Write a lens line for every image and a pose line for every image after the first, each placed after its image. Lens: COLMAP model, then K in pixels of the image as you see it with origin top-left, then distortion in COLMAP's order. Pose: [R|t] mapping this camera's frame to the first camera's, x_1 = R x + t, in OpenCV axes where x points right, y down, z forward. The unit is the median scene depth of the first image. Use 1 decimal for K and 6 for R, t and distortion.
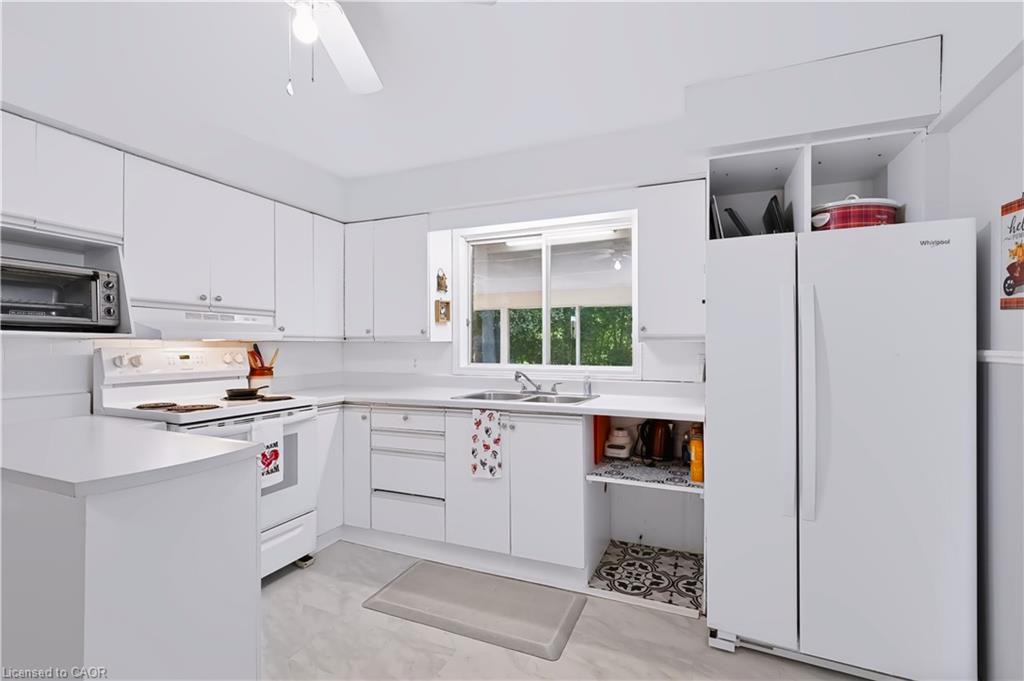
lens RADIAL K [[463.2, 0, 524.9], [0, 463.2, 353.8], [0, 0, 1]] dist [-0.009419, 0.005380]
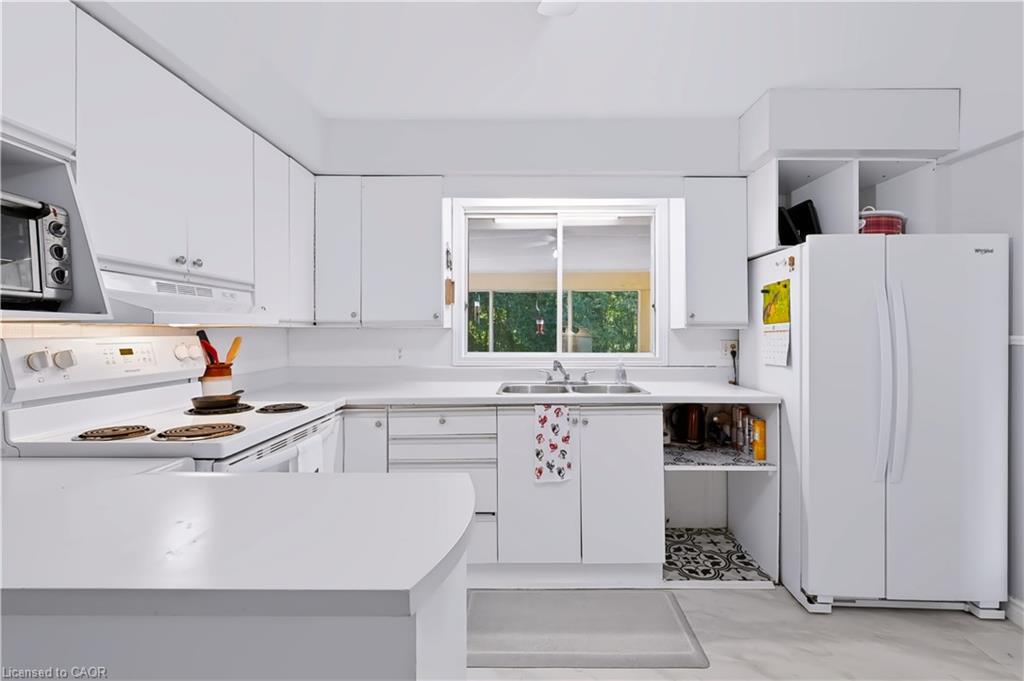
lens RADIAL K [[463.2, 0, 514.3], [0, 463.2, 335.0], [0, 0, 1]] dist [-0.009419, 0.005380]
pose [[0.921881, -0.004528, 0.387446, -0.511874], [0.008487, 0.999928, -0.008508, -0.006221], [-0.387379, 0.011132, 0.921853, 0.214814]]
